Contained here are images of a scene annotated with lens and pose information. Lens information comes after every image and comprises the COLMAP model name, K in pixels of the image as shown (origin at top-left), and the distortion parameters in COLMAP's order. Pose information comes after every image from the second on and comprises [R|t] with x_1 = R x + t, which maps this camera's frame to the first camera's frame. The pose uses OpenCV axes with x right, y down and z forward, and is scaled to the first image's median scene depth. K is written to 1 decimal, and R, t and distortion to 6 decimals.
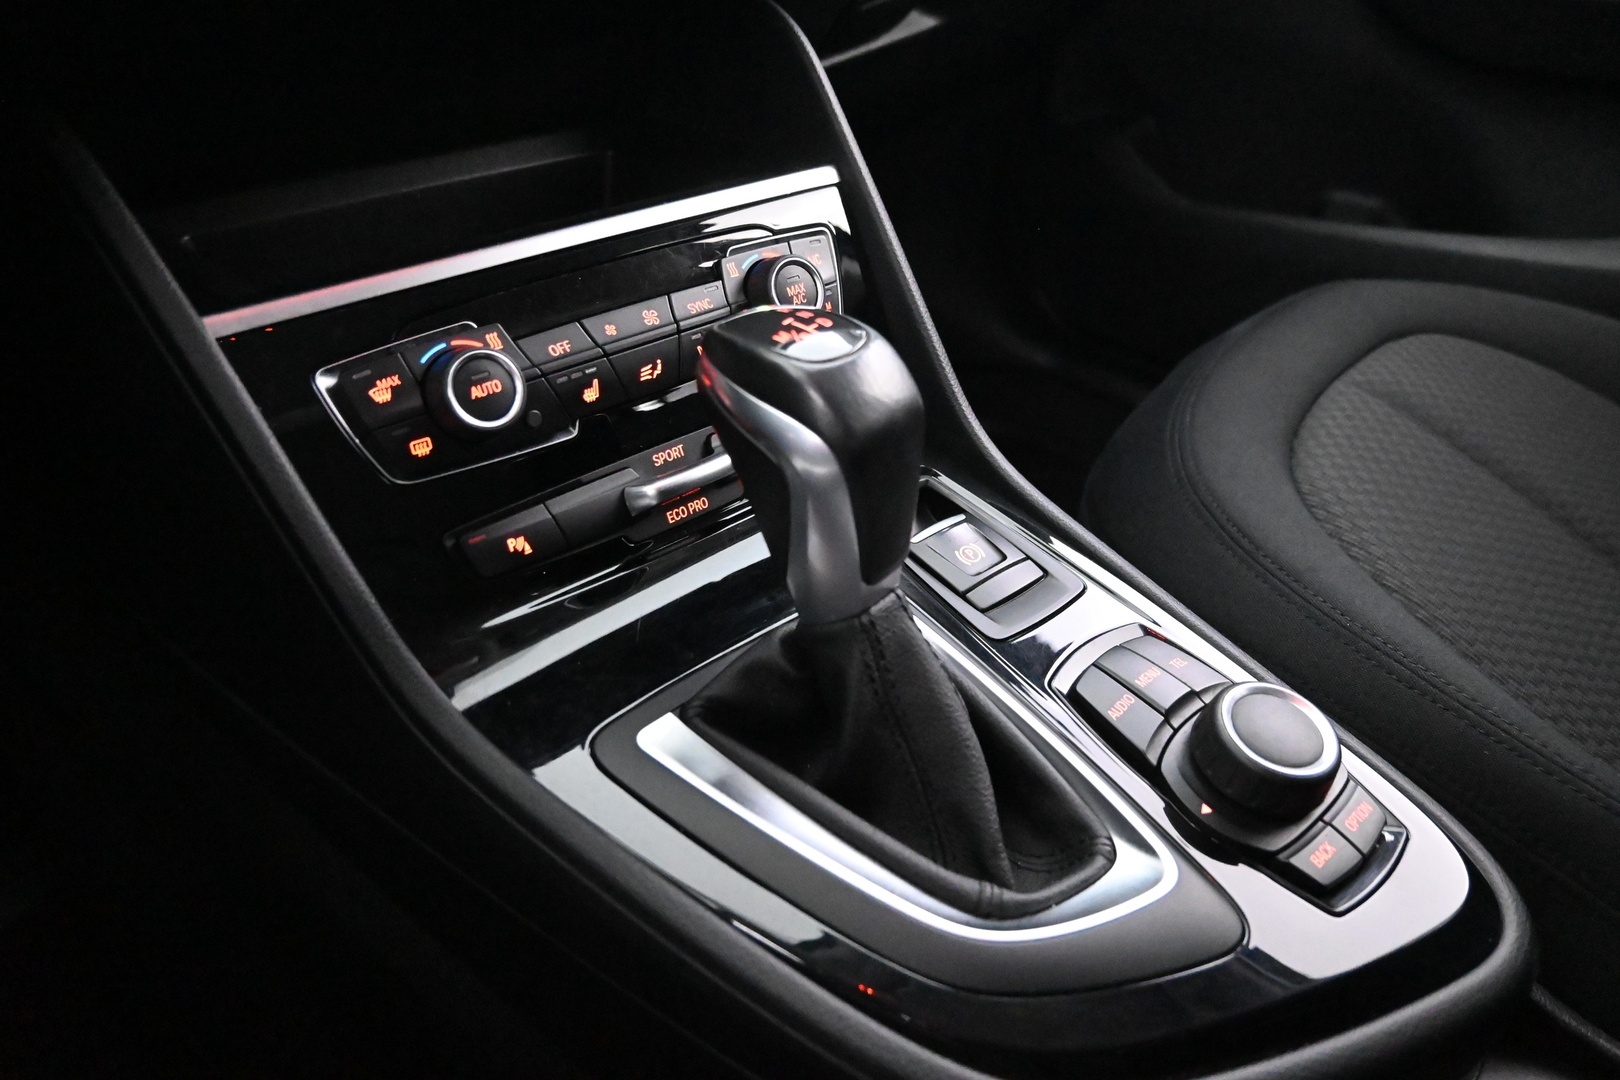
lens RADIAL K [[1185.7, 0, 816.7], [0, 1185.7, 541.5], [0, 0, 1]] dist [-0.004666, -0.001794]
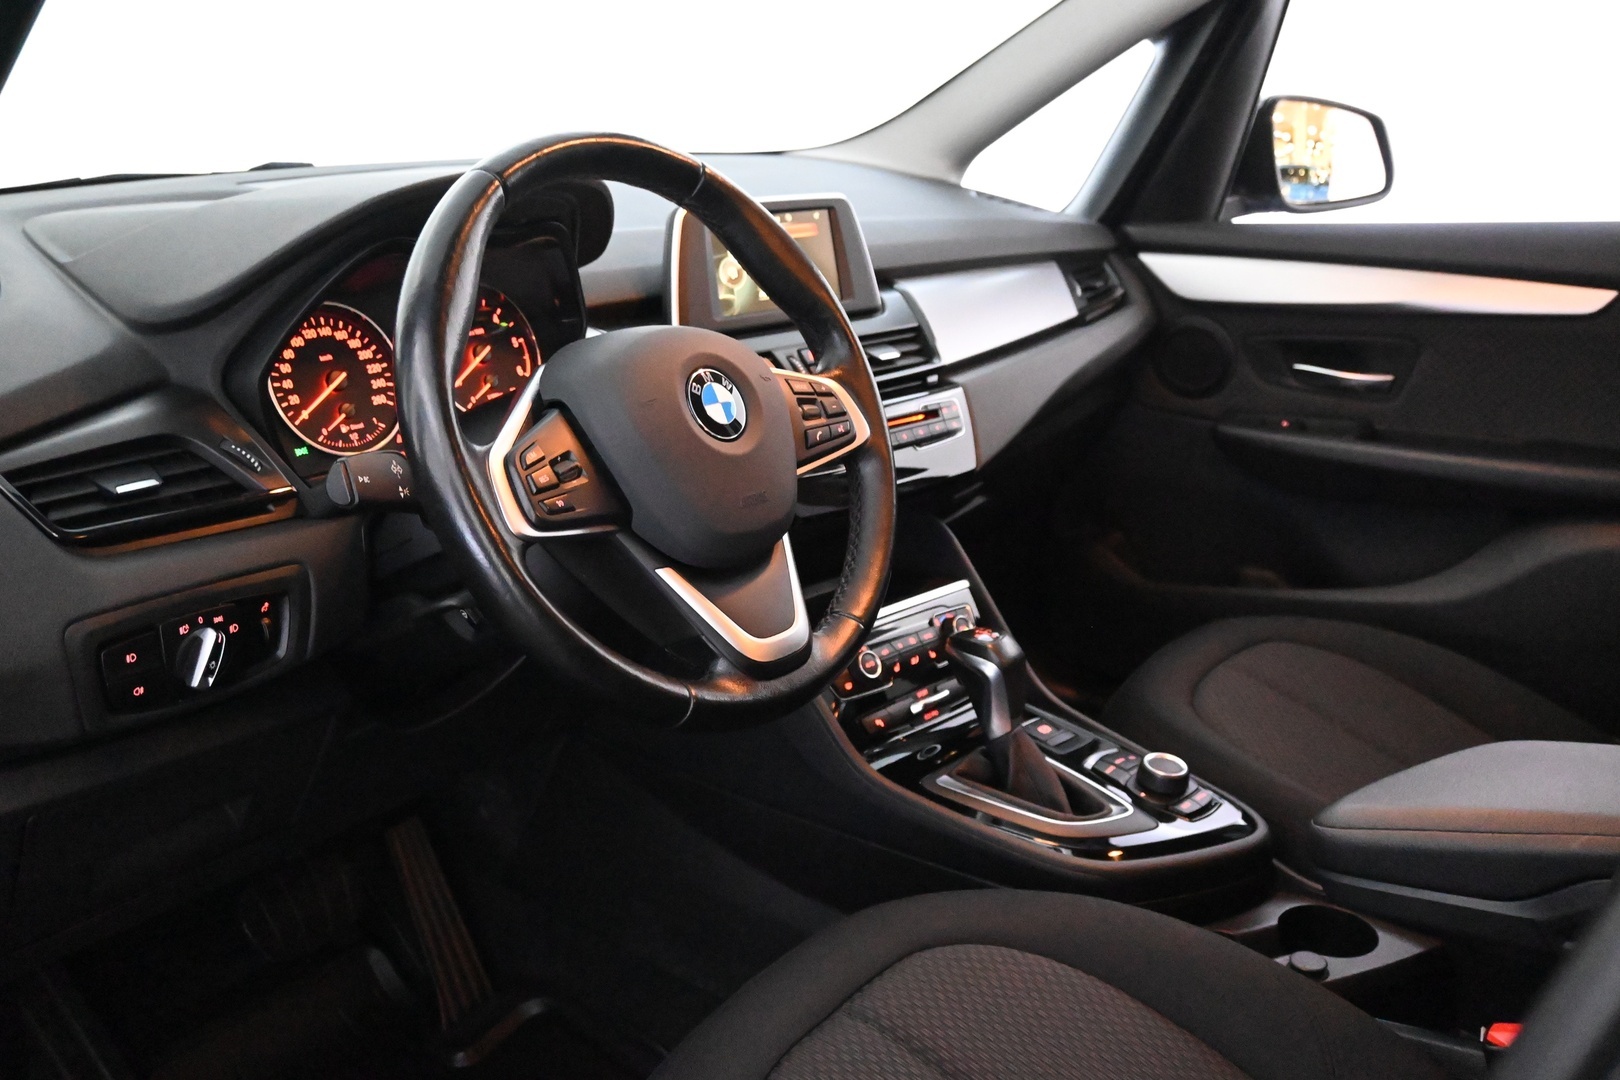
lens RADIAL K [[1532.3, 0, 809.4], [0, 1532.3, 540.4], [0, 0, 1]] dist [-0.017144, 0.000000]
pose [[0.996931, -0.073694, 0.026407, -0.468308], [0.078272, 0.943718, -0.321355, 0.715201], [-0.001239, 0.322436, 0.946591, -2.424009]]
